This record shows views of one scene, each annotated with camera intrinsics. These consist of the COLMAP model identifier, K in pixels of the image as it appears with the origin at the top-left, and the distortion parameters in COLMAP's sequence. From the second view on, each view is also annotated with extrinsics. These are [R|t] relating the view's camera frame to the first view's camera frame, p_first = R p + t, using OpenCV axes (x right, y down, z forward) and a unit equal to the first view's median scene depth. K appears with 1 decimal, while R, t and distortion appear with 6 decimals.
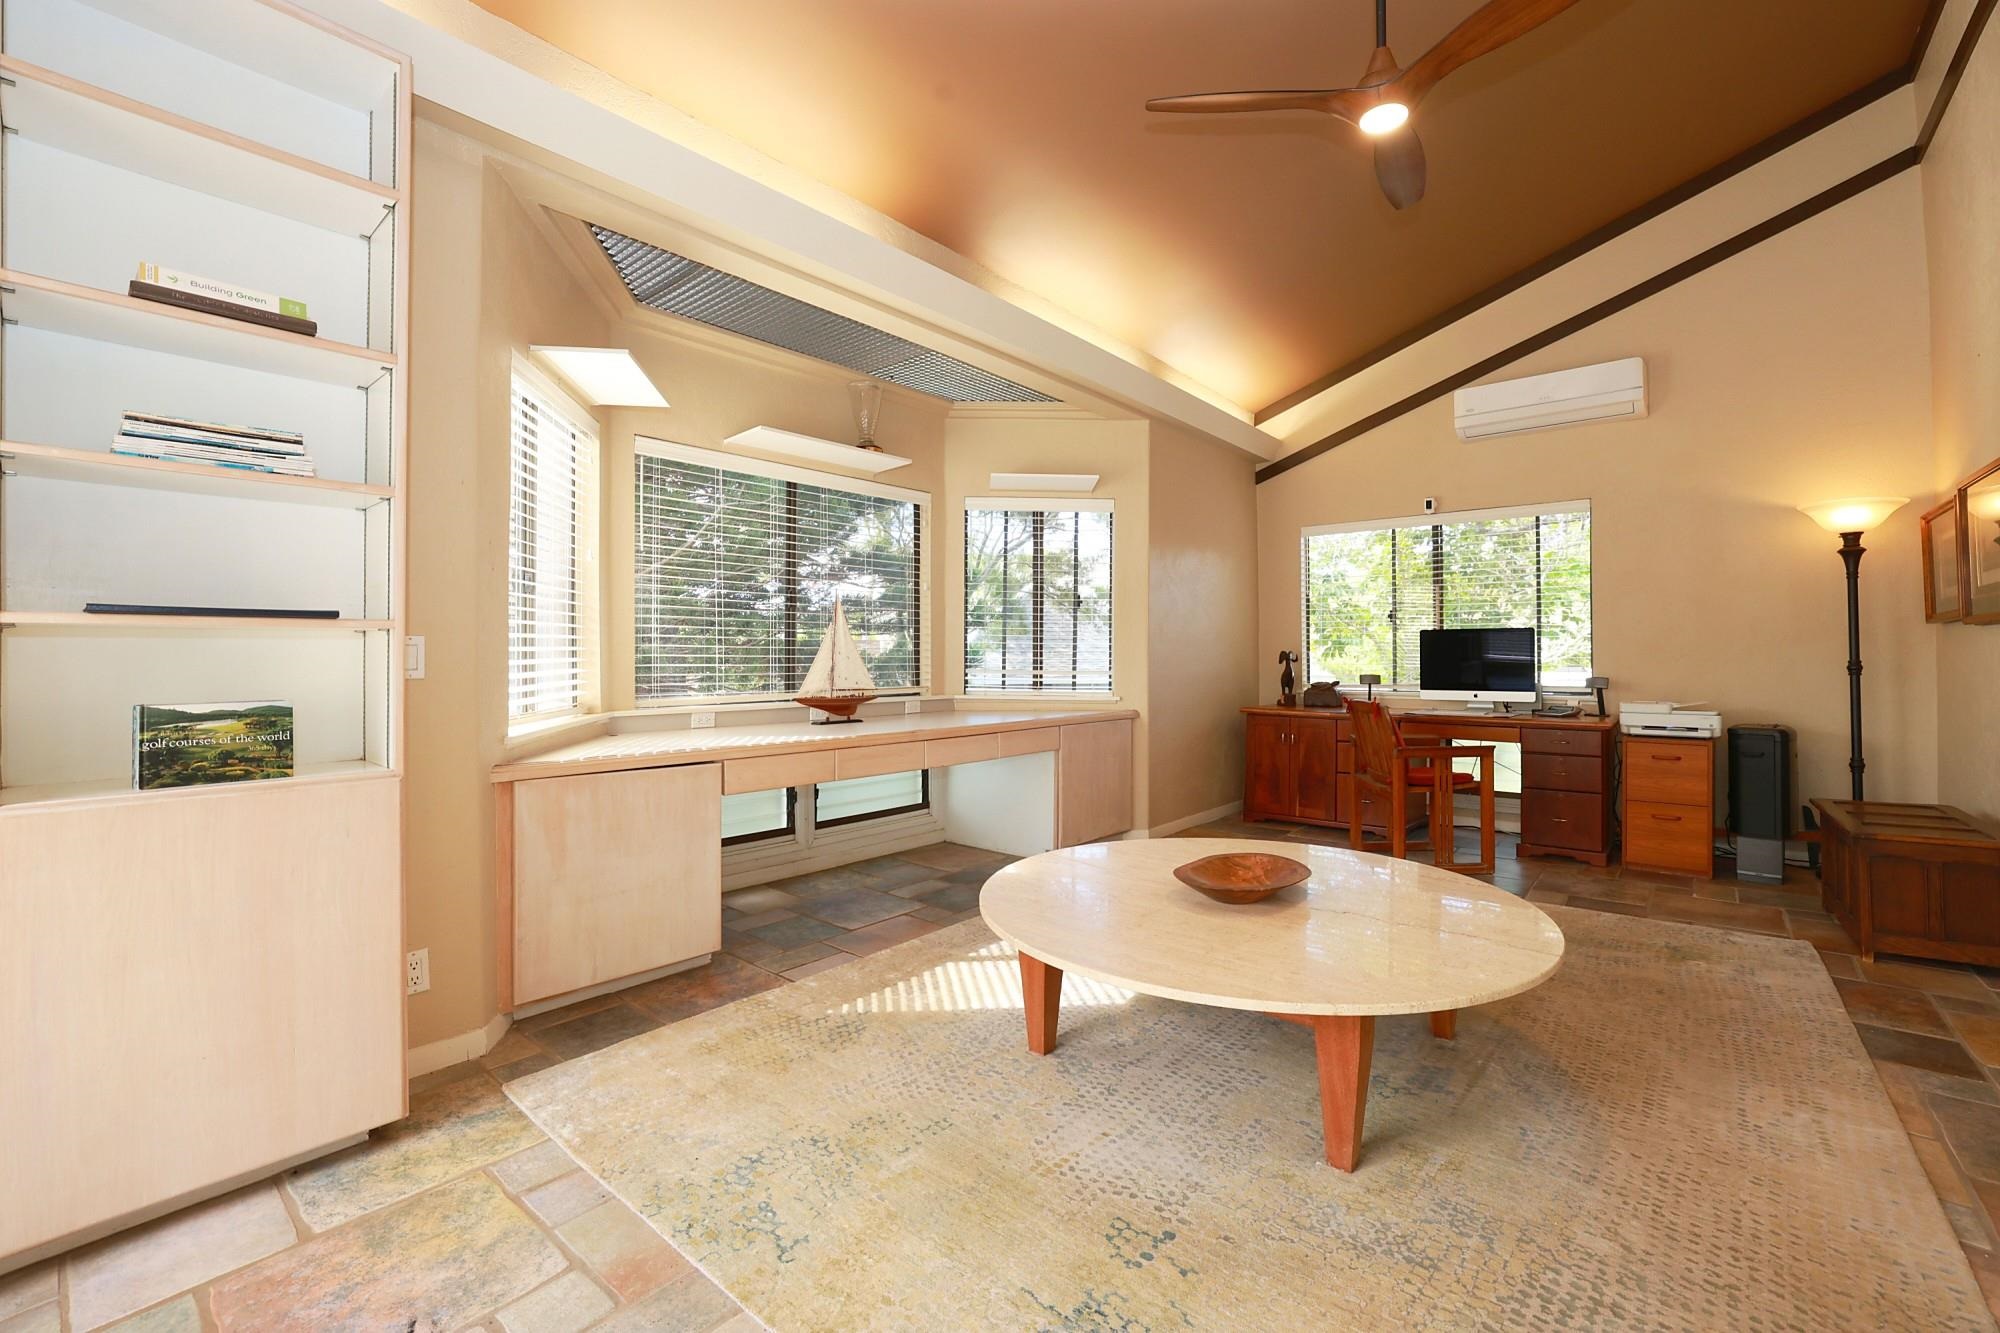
lens RADIAL K [[846.8, 0, 997.2], [0, 846.8, 649.3], [0, 0, 1]] dist [-0.032166, 0.000089]
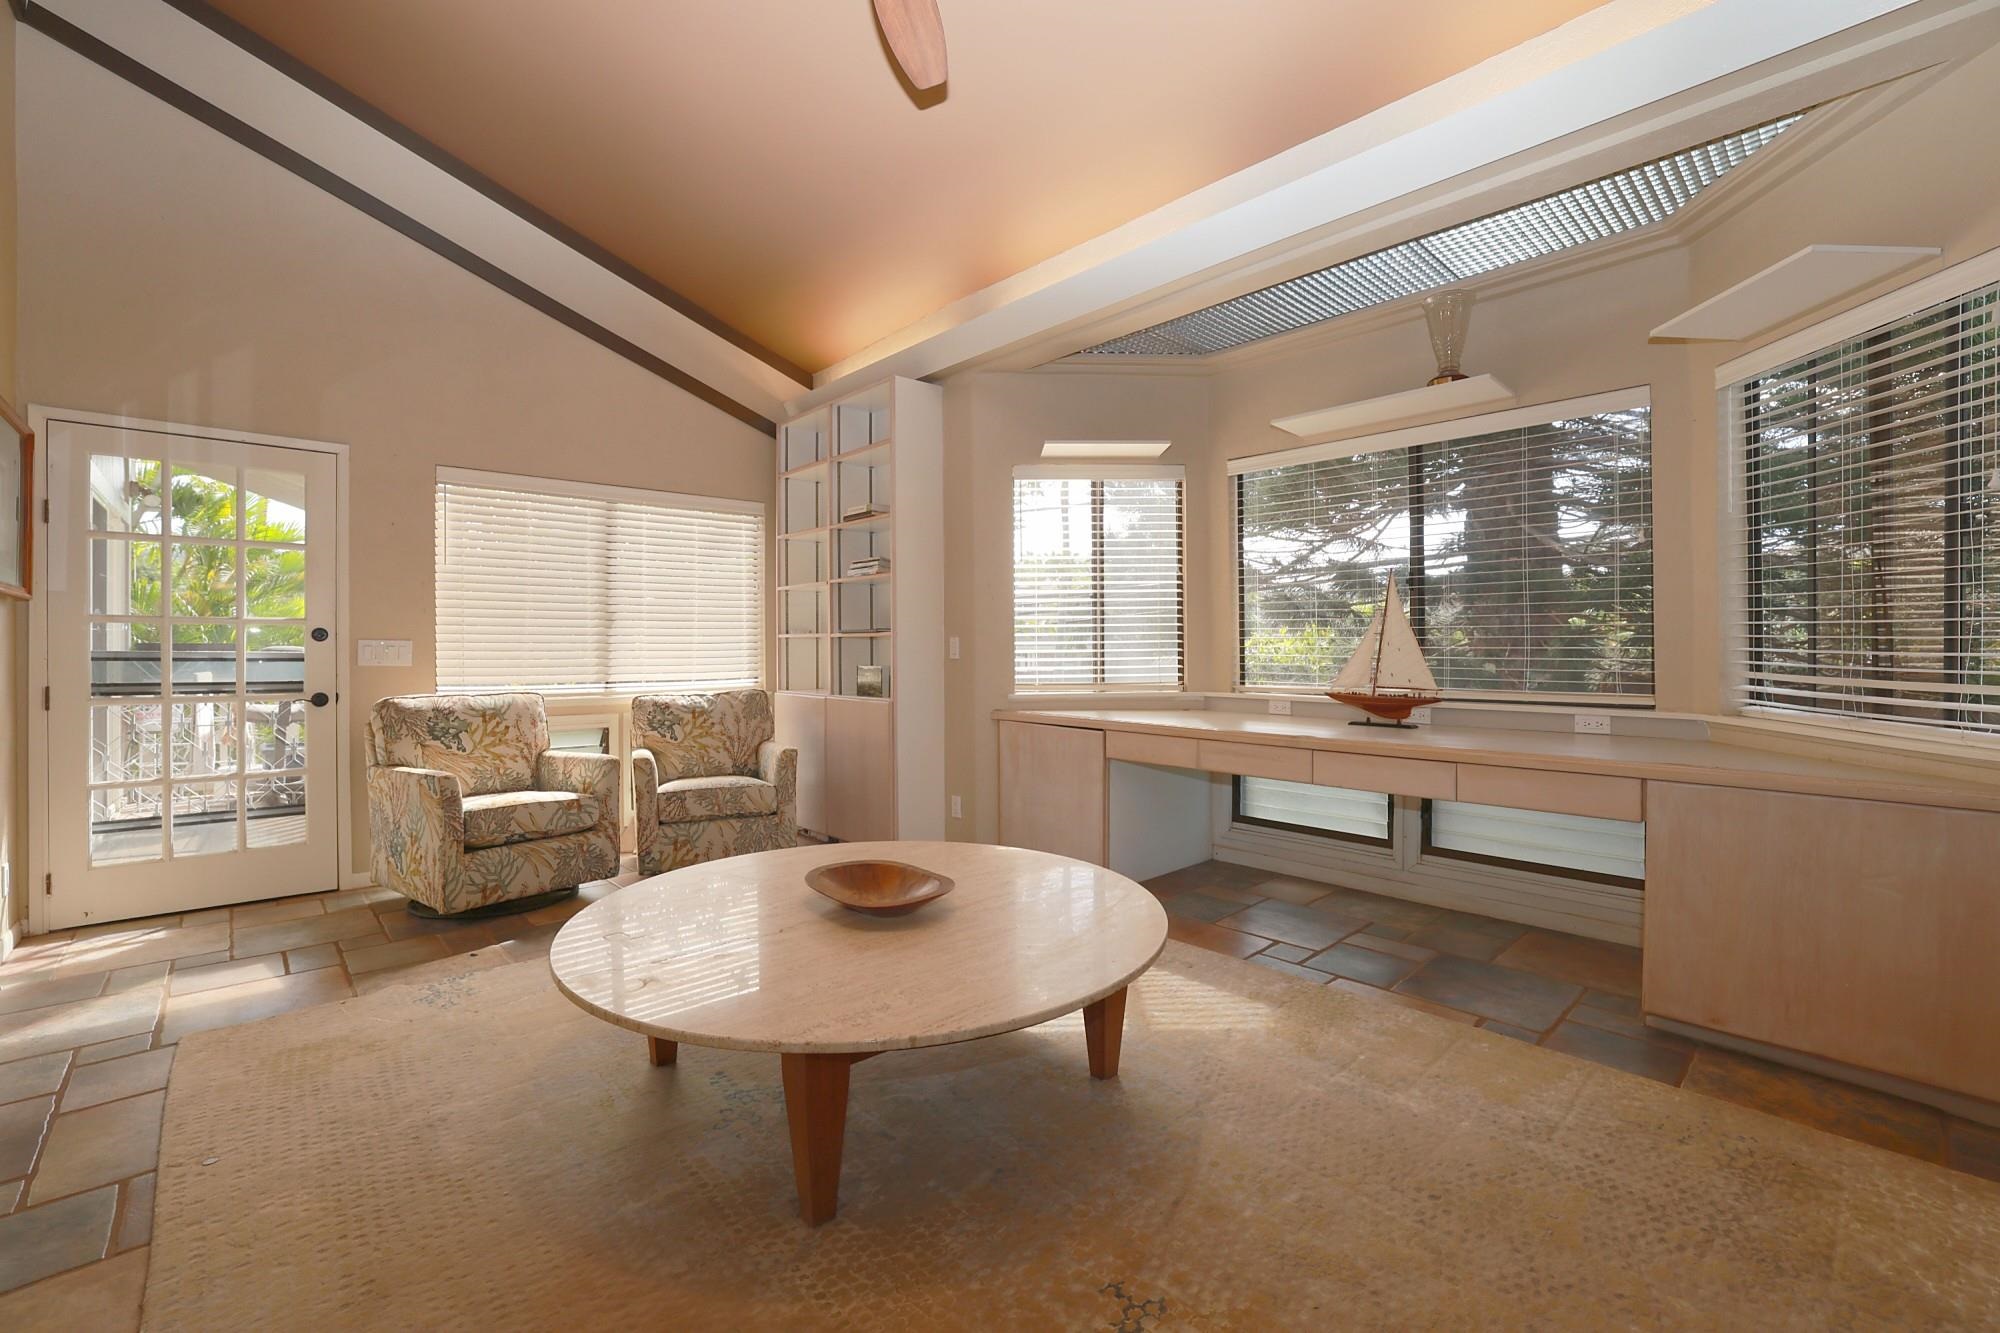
lens RADIAL K [[846.8, 0, 997.2], [0, 846.8, 649.3], [0, 0, 1]] dist [-0.032166, 0.000089]
pose [[-0.112250, 0.003395, -0.993674, 0.685420], [0.010400, 0.999943, 0.002242, 0.003821], [0.993626, -0.010082, -0.112279, 0.697712]]
